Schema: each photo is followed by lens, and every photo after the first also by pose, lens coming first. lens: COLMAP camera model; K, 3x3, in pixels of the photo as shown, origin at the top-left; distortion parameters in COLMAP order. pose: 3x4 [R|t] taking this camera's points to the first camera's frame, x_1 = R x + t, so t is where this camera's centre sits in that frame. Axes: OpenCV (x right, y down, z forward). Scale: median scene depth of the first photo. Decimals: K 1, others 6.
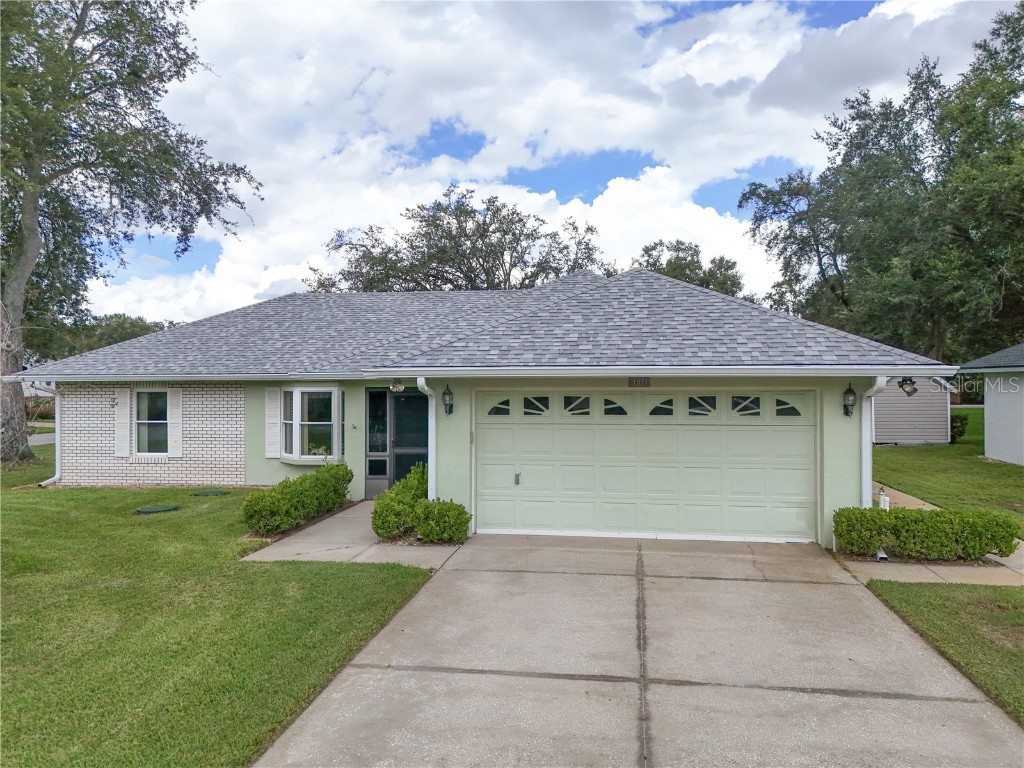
lens RADIAL K [[767.5, 0, 511.4], [0, 767.5, 397.3], [0, 0, 1]] dist [0.068670, -0.056004]
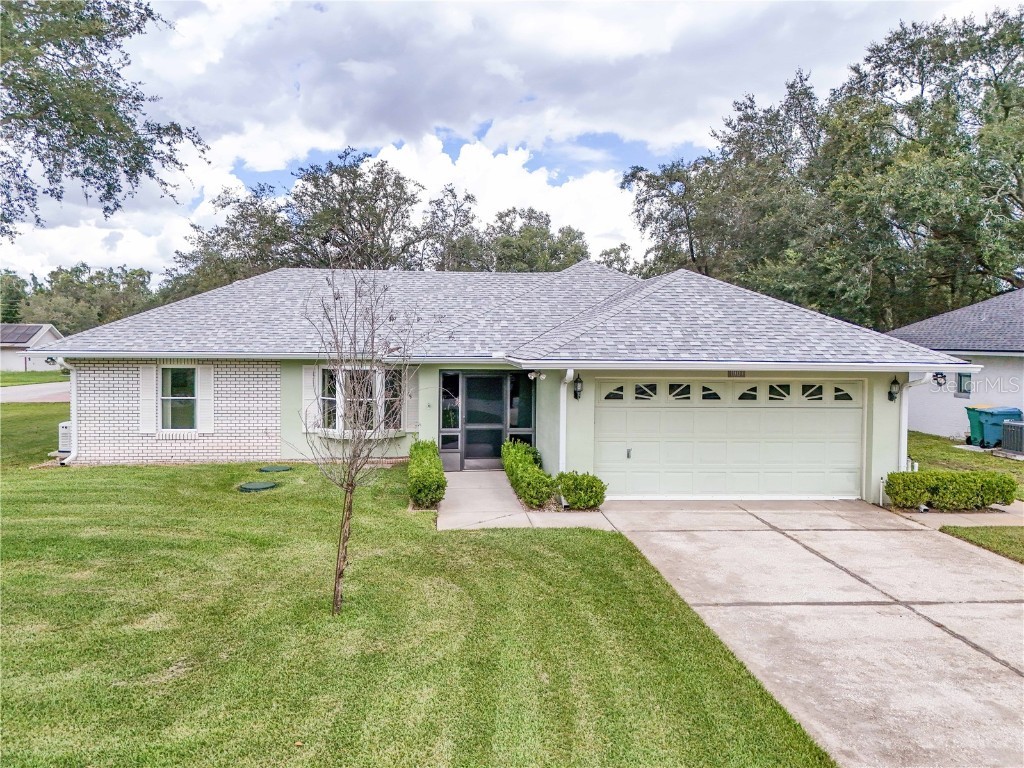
lens RADIAL K [[779.2, 0, 491.4], [0, 779.2, 385.3], [0, 0, 1]] dist [0.070720, -0.058554]
pose [[0.974914, 0.000019, 0.222584, -0.464644], [-0.008734, 0.999233, 0.038166, -0.042571], [-0.222413, -0.039152, 0.974166, -0.120689]]
